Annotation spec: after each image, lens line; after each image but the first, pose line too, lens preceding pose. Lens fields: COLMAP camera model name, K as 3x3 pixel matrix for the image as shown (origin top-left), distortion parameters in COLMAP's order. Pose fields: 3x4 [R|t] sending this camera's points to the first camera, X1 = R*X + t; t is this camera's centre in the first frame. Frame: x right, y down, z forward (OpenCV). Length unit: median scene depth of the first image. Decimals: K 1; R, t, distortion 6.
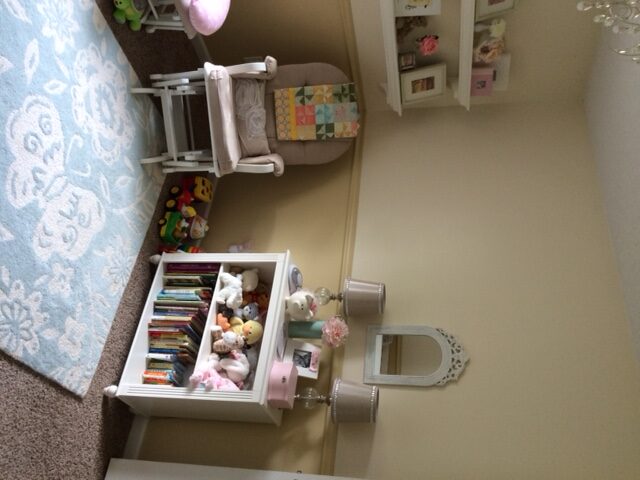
lens RADIAL K [[543.9, 0, 320.0], [0, 543.9, 240.0], [0, 0, 1]] dist [0.083195, -0.103927]
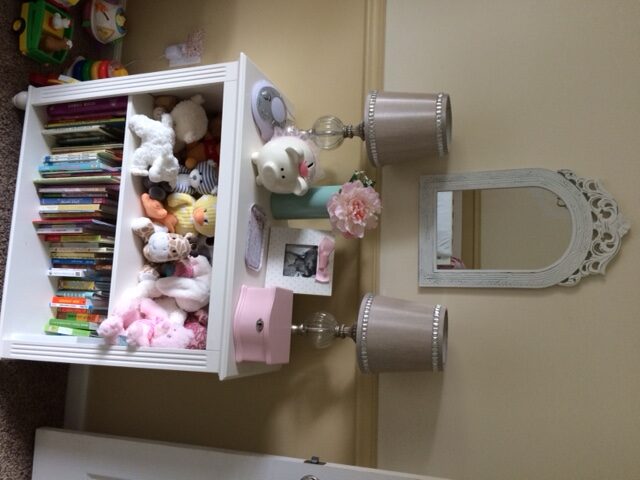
lens RADIAL K [[543.9, 0, 320.0], [0, 543.9, 240.0], [0, 0, 1]] dist [0.083195, -0.103927]
pose [[0.983175, -0.099131, -0.153426, 0.068783], [0.153655, 0.903015, 0.401192, -0.016728], [0.098776, -0.418016, 0.903054, 0.495215]]
